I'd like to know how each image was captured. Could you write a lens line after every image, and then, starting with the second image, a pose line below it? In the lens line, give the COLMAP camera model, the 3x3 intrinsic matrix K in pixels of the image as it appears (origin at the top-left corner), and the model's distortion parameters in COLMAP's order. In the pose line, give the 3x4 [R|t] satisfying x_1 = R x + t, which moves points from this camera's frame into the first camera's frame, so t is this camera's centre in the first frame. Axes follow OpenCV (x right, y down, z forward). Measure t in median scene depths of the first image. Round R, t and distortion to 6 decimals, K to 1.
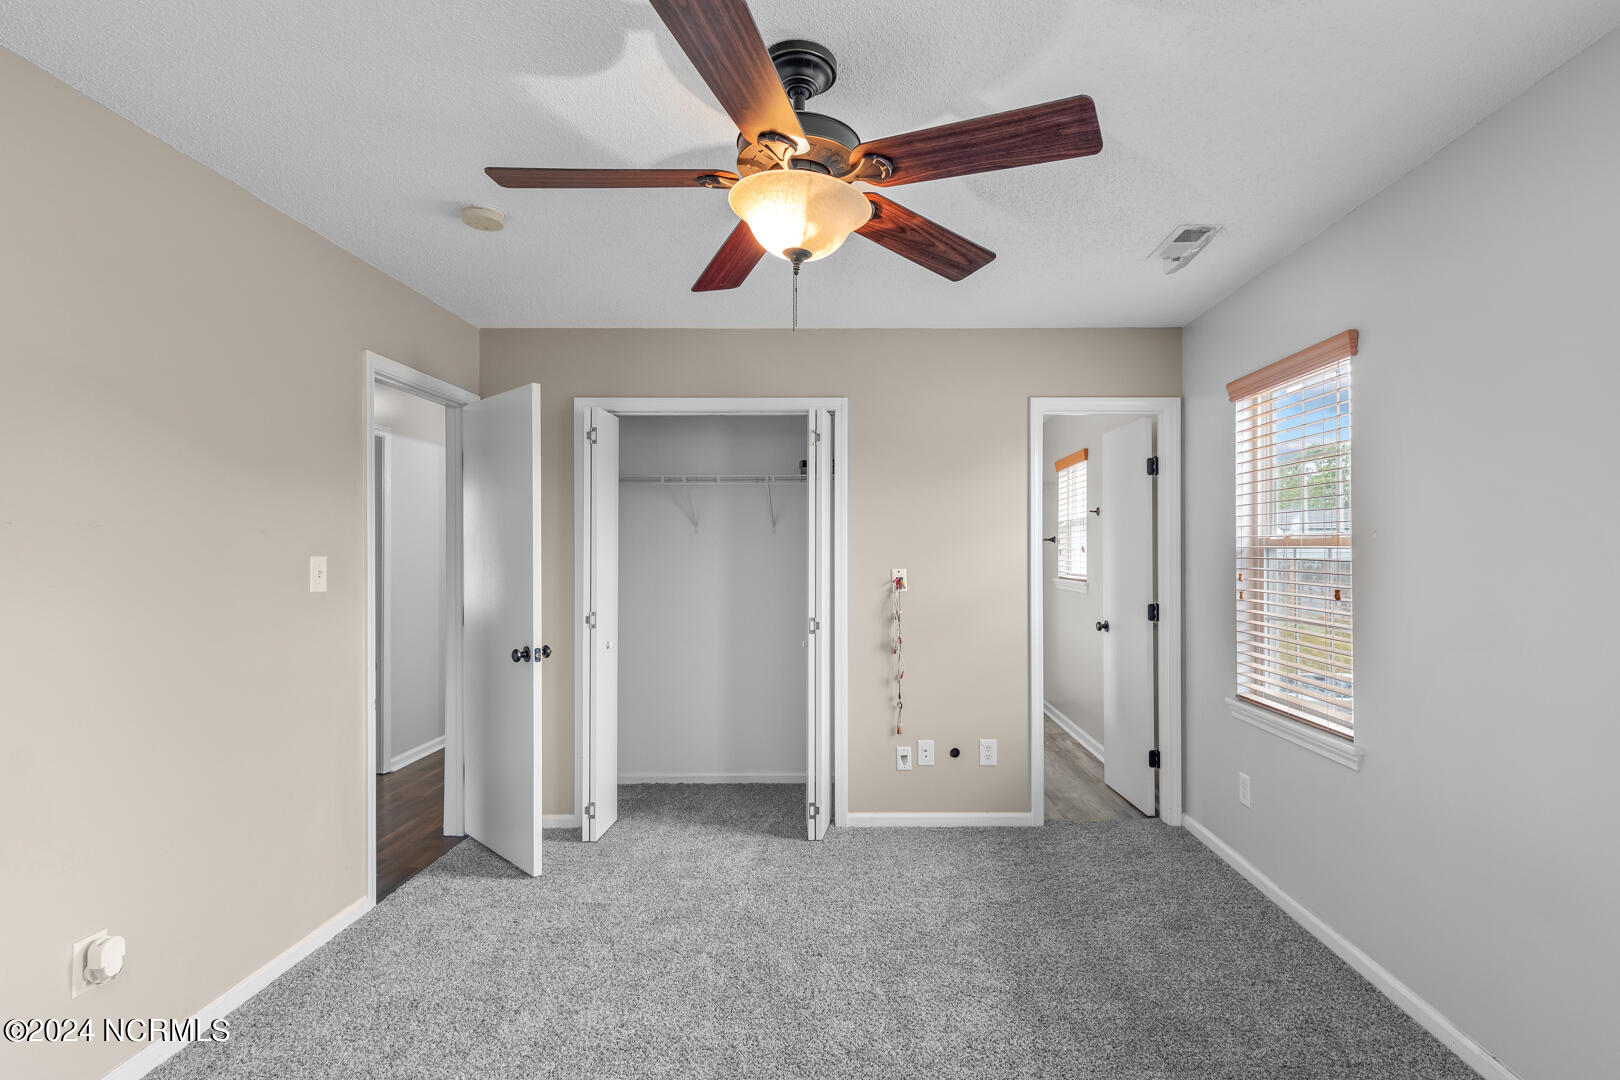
lens RADIAL K [[800.1, 0, 836.4], [0, 800.1, 539.9], [0, 0, 1]] dist [0.012001, -0.004053]
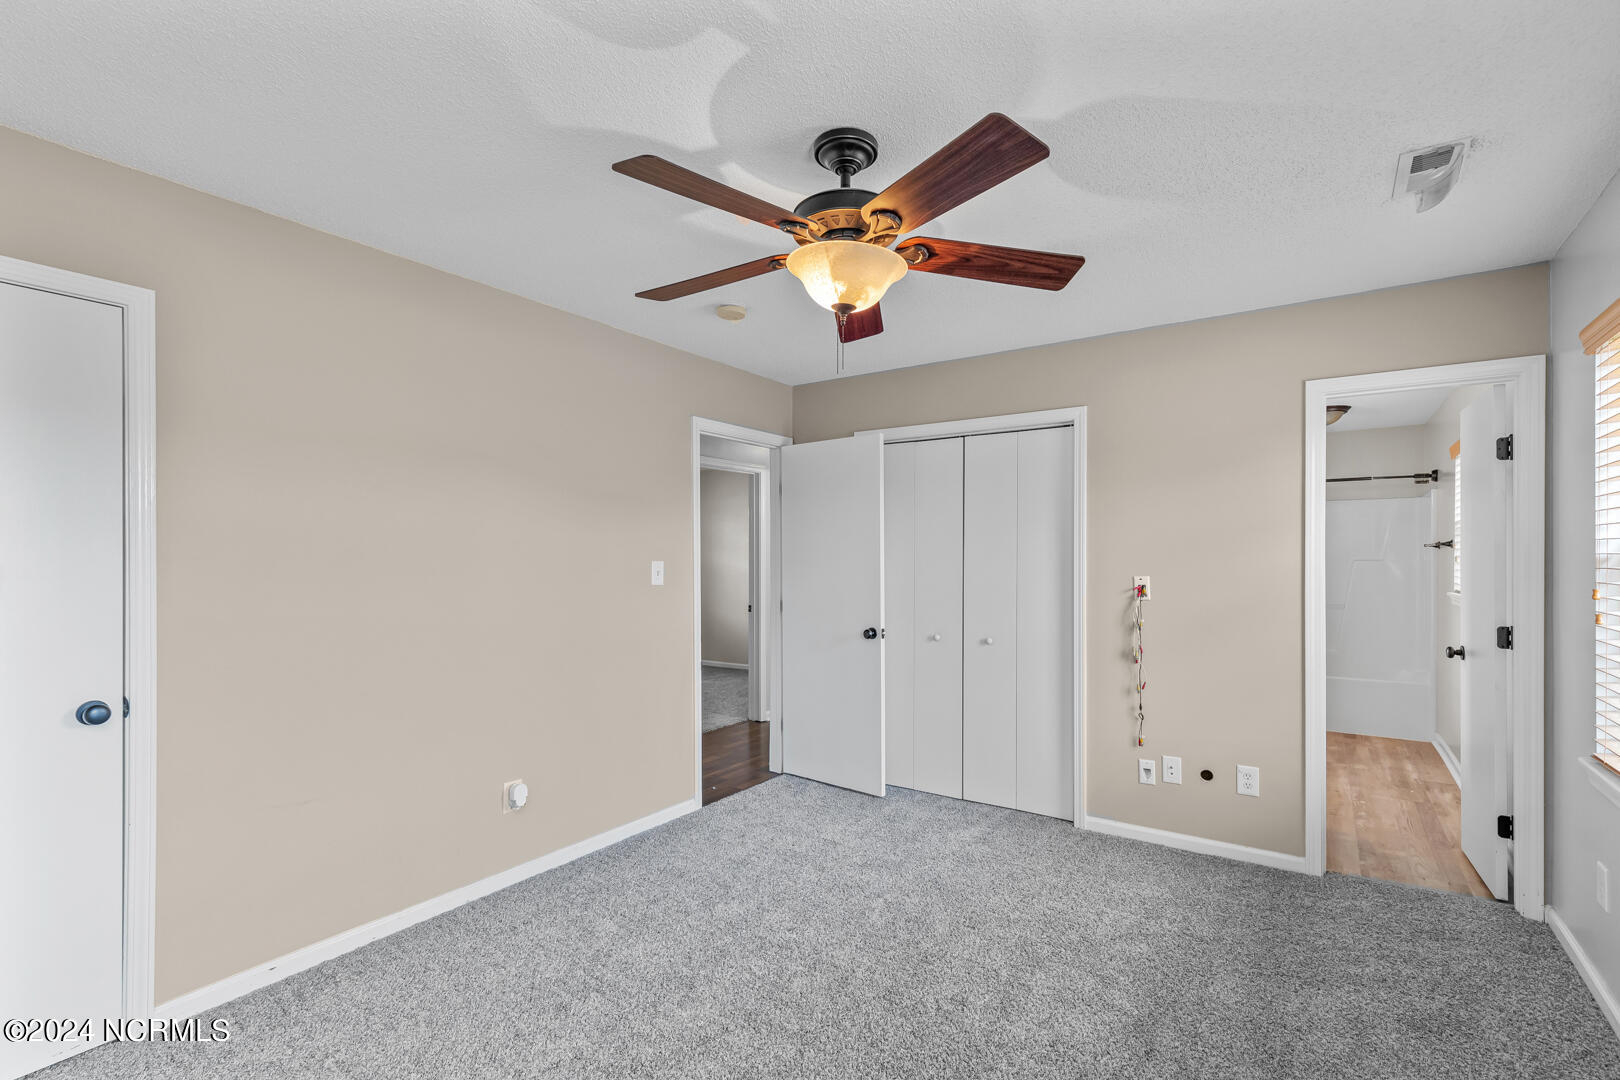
lens RADIAL K [[731.0, 0, 803.5], [0, 731.0, 548.9], [0, 0, 1]] dist [0.003439, -0.000192]
pose [[0.822301, -0.006439, -0.569016, 0.302114], [0.007351, 0.999973, -0.000692, 0.000644], [0.569005, -0.003614, 0.822326, 0.043379]]
